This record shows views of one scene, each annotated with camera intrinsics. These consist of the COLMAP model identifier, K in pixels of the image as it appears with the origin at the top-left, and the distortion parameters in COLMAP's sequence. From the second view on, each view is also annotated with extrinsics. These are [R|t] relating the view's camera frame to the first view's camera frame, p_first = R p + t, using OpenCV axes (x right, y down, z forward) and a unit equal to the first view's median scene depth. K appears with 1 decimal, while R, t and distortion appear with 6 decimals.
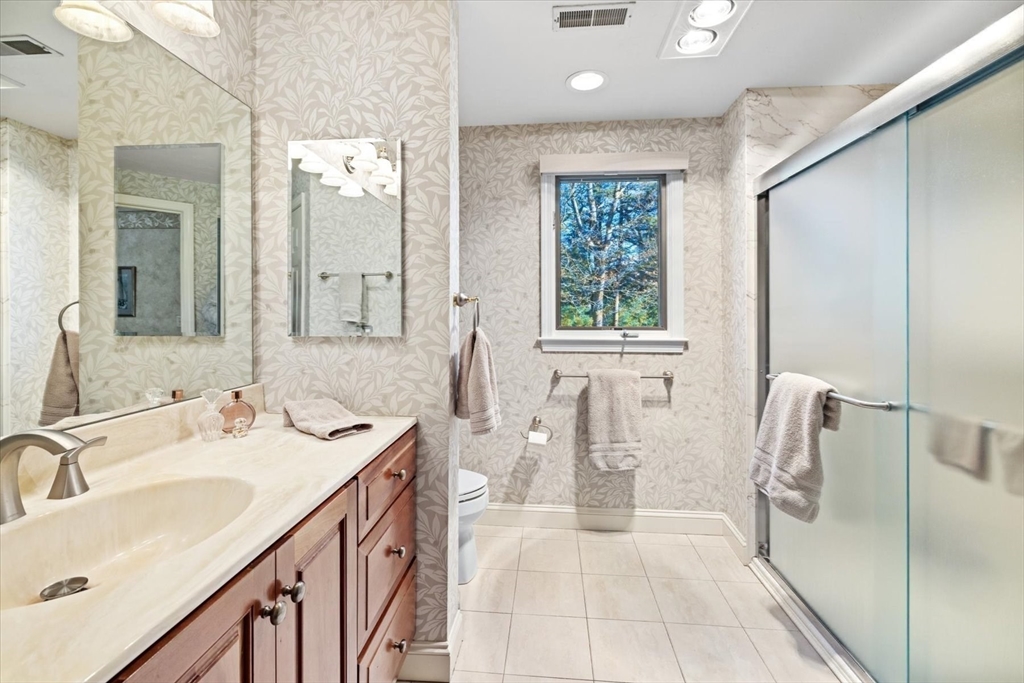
lens RADIAL K [[438.1, 0, 512.8], [0, 438.1, 315.1], [0, 0, 1]] dist [-0.001853, 0.000853]
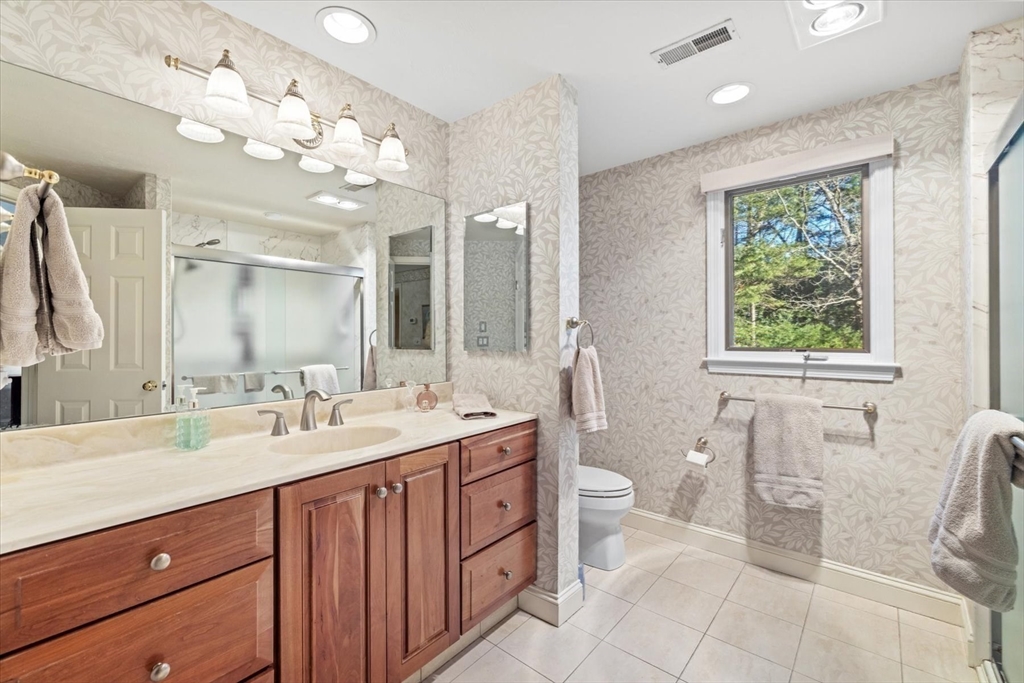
lens RADIAL K [[438.1, 0, 514.0], [0, 438.1, 336.8], [0, 0, 1]] dist [-0.001853, 0.000853]
pose [[0.814686, -0.003694, -0.579890, 0.334092], [0.003378, 0.999993, -0.001624, 0.003971], [0.579892, -0.000636, 0.814693, -0.067745]]
